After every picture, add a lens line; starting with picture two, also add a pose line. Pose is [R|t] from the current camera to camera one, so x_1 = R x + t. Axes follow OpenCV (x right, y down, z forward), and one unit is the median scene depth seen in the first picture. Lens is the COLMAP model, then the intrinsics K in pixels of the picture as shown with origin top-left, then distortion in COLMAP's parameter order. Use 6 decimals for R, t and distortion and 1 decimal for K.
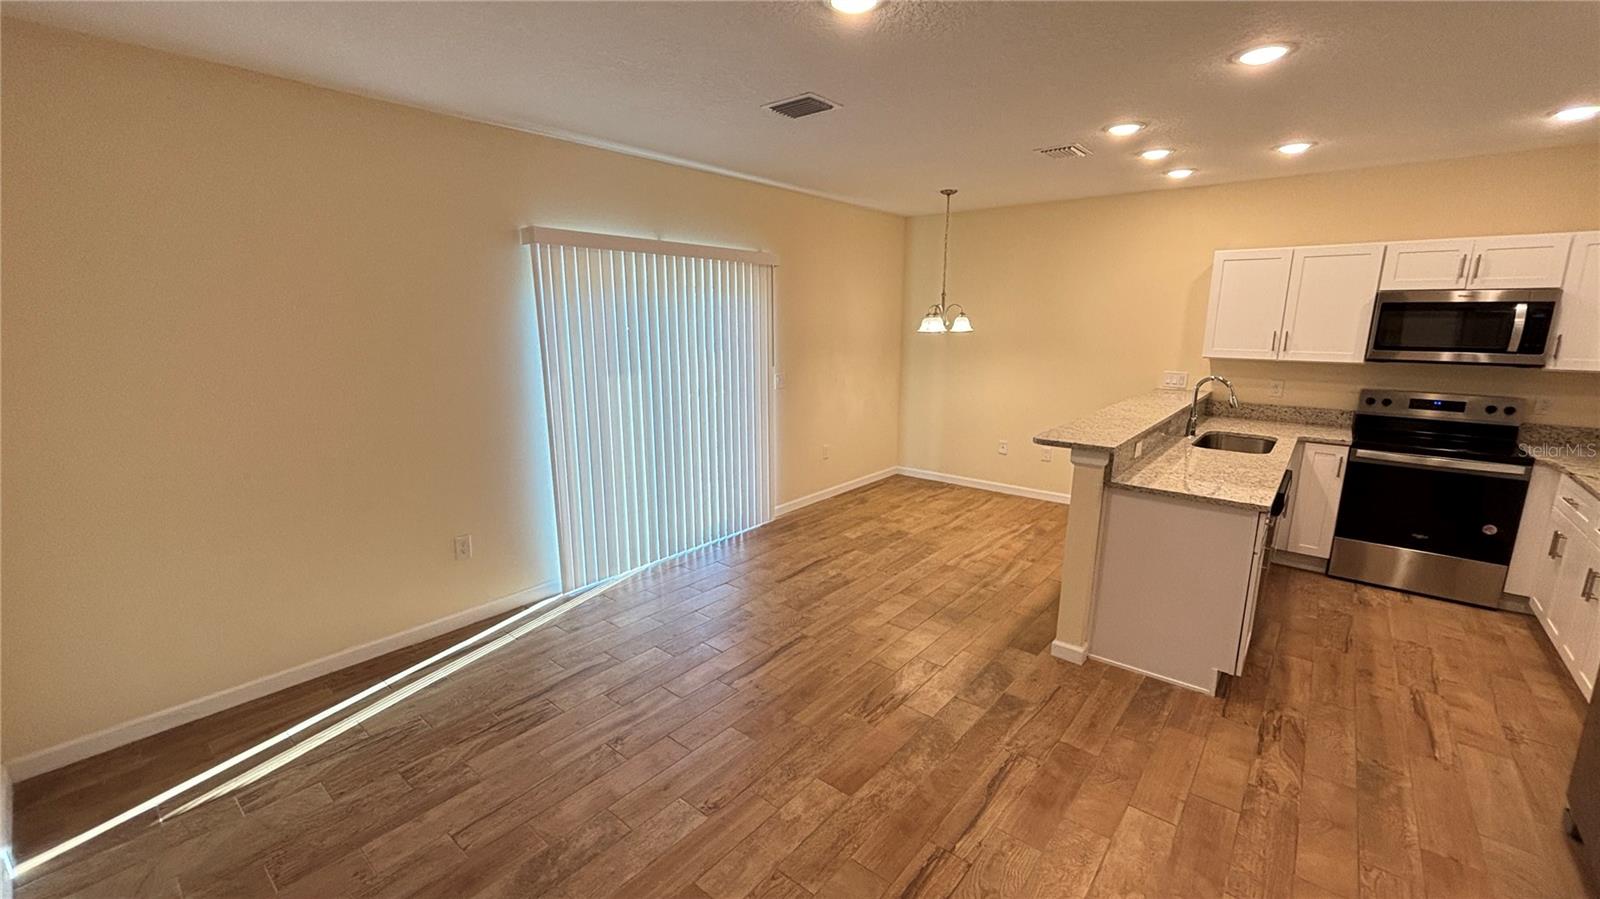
lens RADIAL K [[644.7, 0, 785.9], [0, 644.7, 446.9], [0, 0, 1]] dist [0.006550, -0.001461]
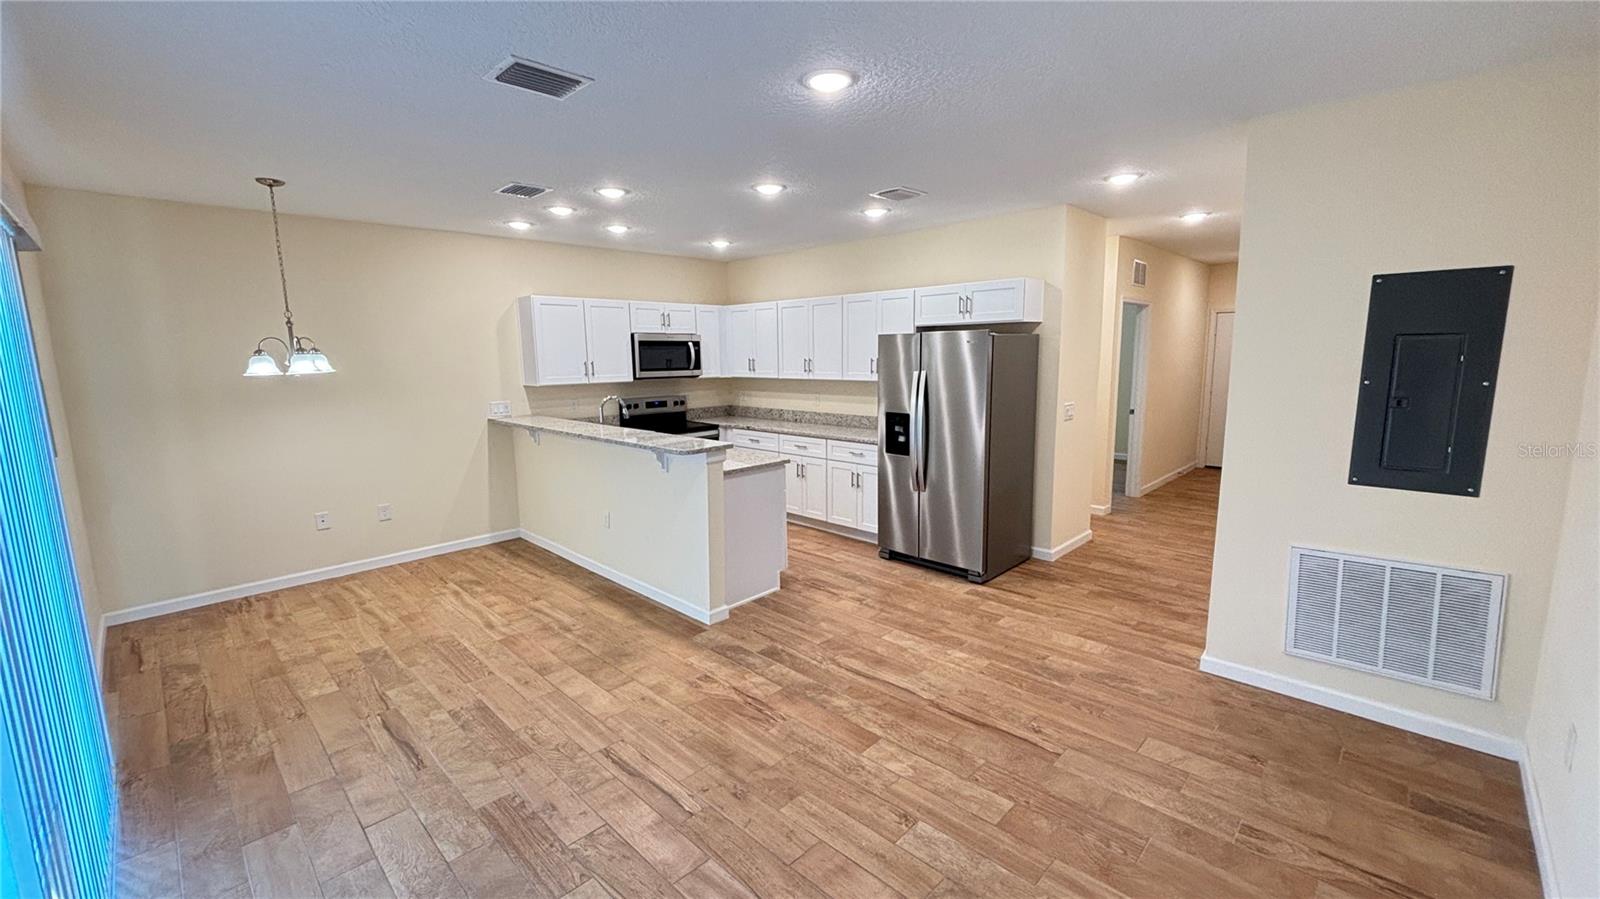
lens RADIAL K [[644.7, 0, 803.7], [0, 644.7, 446.5], [0, 0, 1]] dist [0.006550, -0.001461]
pose [[0.064906, -0.151514, 0.986322, -0.585917], [0.214571, 0.967405, 0.134488, -0.103188], [-0.974549, 0.202907, 0.095301, 0.528429]]
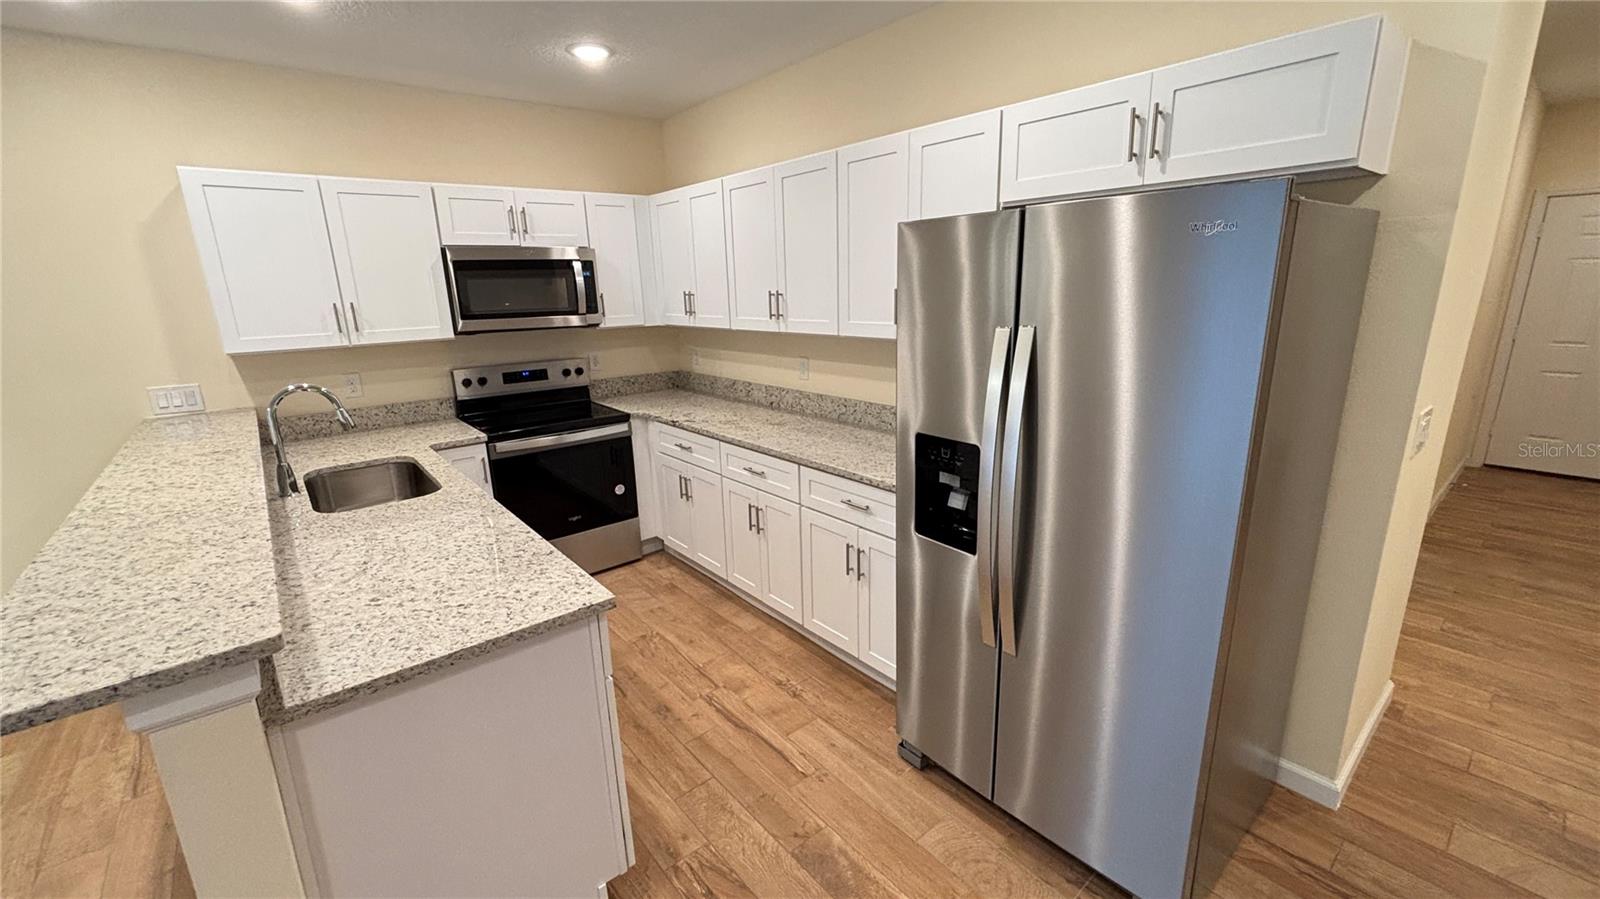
lens RADIAL K [[644.7, 0, 803.4], [0, 644.7, 445.5], [0, 0, 1]] dist [0.006550, -0.001461]
pose [[0.164406, -0.250721, 0.953997, 0.178524], [0.226264, 0.950954, 0.210928, -0.077042], [-0.960091, 0.181177, 0.213072, 0.460147]]
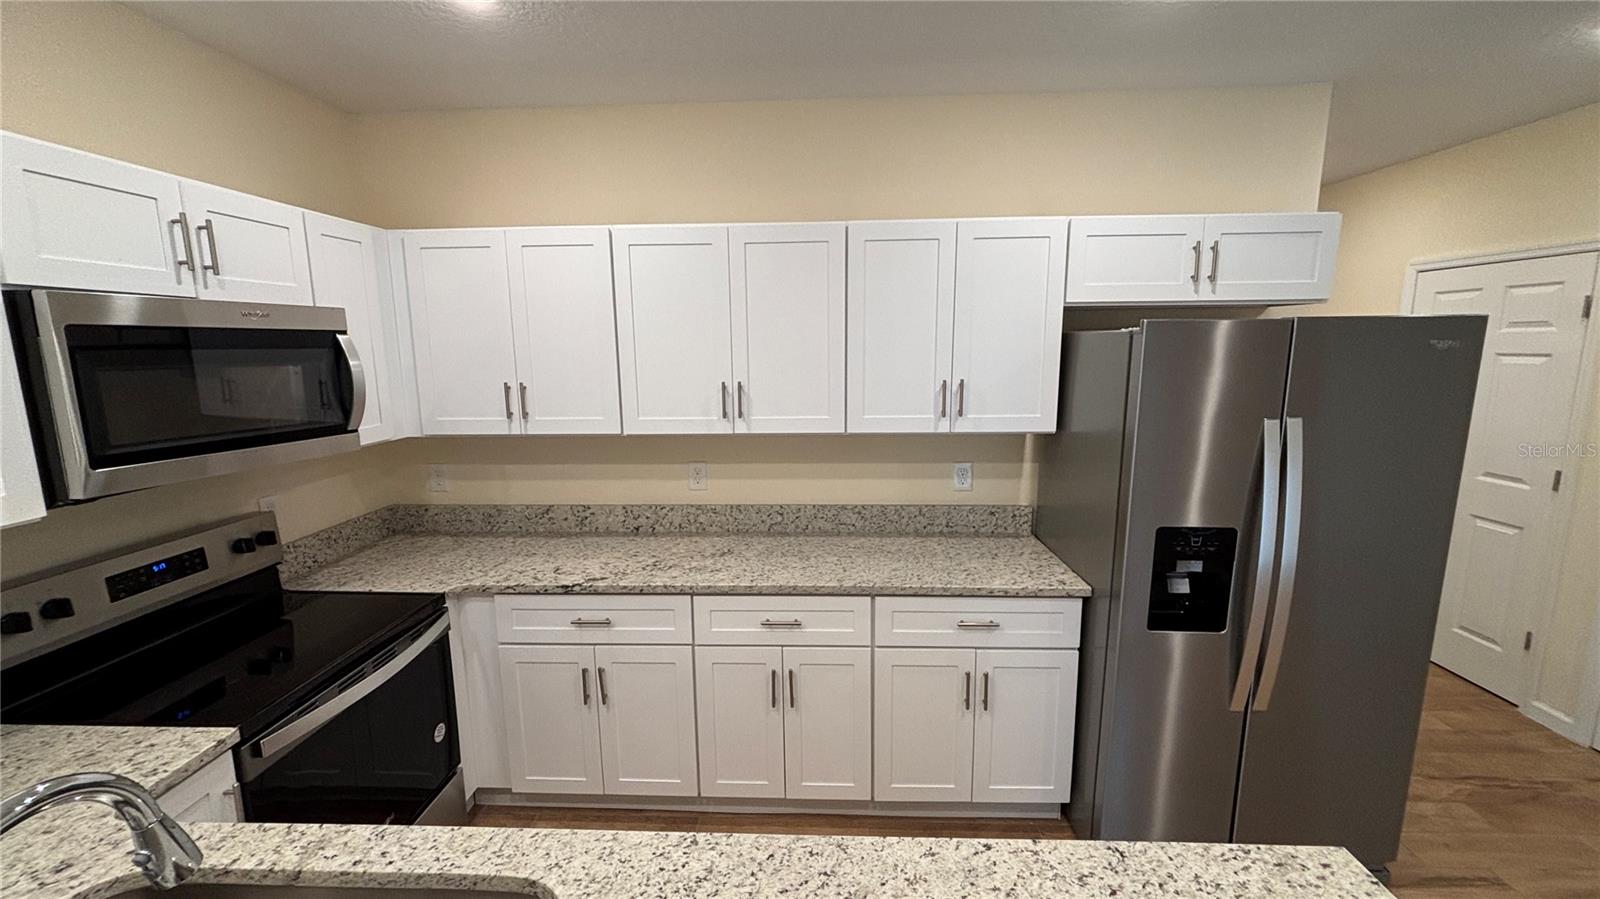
lens RADIAL K [[644.7, 0, 801.6], [0, 644.7, 438.7], [0, 0, 1]] dist [0.006550, -0.001461]
pose [[-0.616114, -0.113921, 0.779375, 0.445417], [0.166629, 0.948239, 0.270327, -0.196476], [-0.769830, 0.296419, -0.565241, 0.920013]]
